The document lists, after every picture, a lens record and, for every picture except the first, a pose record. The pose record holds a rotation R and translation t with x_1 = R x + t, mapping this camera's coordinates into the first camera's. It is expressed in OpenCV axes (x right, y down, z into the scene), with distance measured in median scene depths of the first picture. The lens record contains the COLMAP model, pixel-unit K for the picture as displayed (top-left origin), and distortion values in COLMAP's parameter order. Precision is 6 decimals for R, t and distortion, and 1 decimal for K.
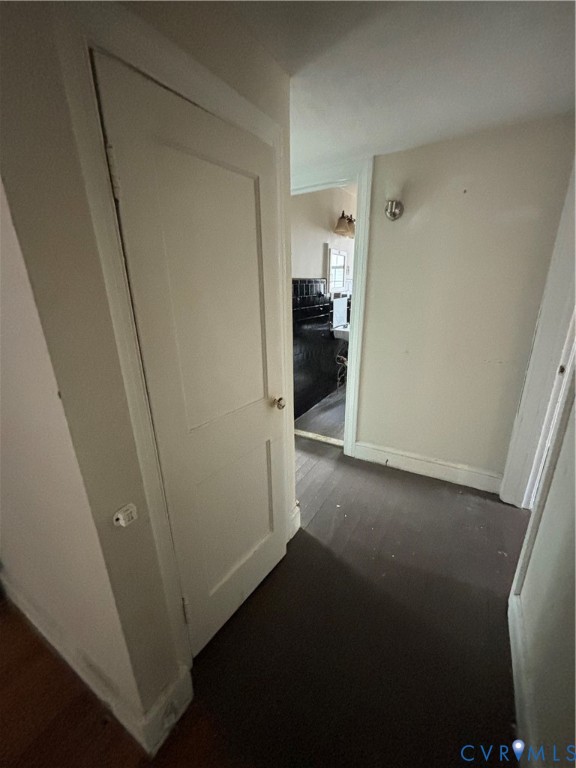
lens RADIAL K [[309.4, 0, 287.4], [0, 309.4, 383.4], [0, 0, 1]] dist [0.004257, 0.000072]
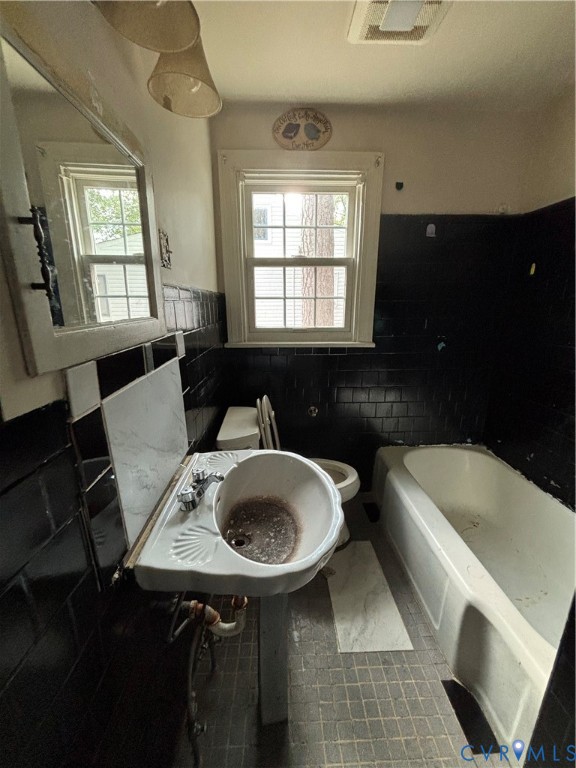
lens RADIAL K [[309.4, 0, 287.4], [0, 309.4, 383.4], [0, 0, 1]] dist [0.004257, 0.000072]
pose [[0.839838, -0.133901, 0.526063, 0.143537], [0.165614, 0.986100, -0.013399, -0.255138], [-0.516956, 0.098376, 0.850340, 0.798410]]
